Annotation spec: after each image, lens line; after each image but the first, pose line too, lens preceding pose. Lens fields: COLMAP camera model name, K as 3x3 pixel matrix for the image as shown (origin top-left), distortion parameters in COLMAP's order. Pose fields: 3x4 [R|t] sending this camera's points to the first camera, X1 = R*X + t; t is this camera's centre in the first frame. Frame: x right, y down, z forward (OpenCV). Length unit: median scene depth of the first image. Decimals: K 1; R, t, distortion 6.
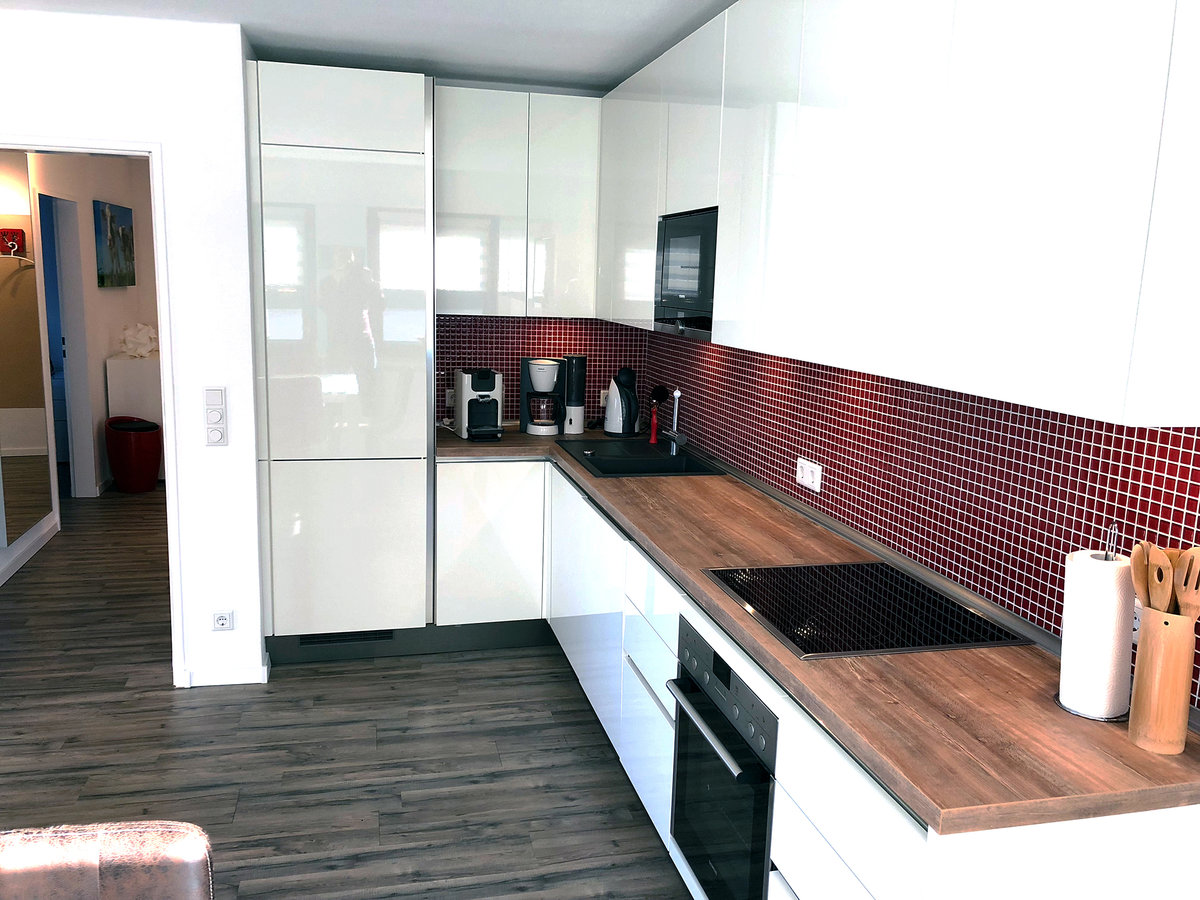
lens RADIAL K [[983.6, 0, 599.3], [0, 983.6, 447.6], [0, 0, 1]] dist [0.036451, -0.043205]
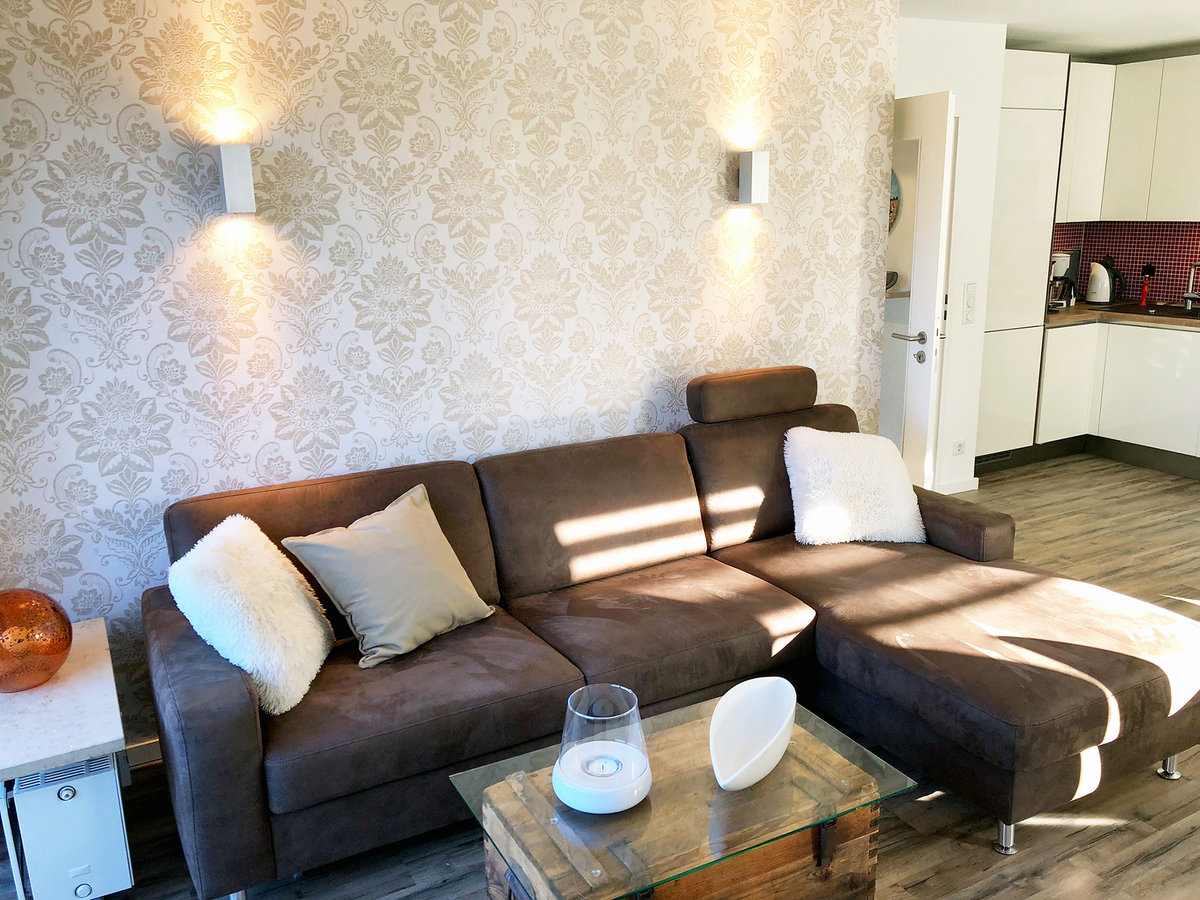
lens RADIAL K [[983.6, 0, 601.8], [0, 983.6, 448.2], [0, 0, 1]] dist [0.036451, -0.043205]
pose [[0.963477, -0.112313, 0.243101, -1.272498], [0.093369, 0.991723, 0.088130, 0.000482], [-0.250987, -0.062213, 0.965989, -0.264705]]
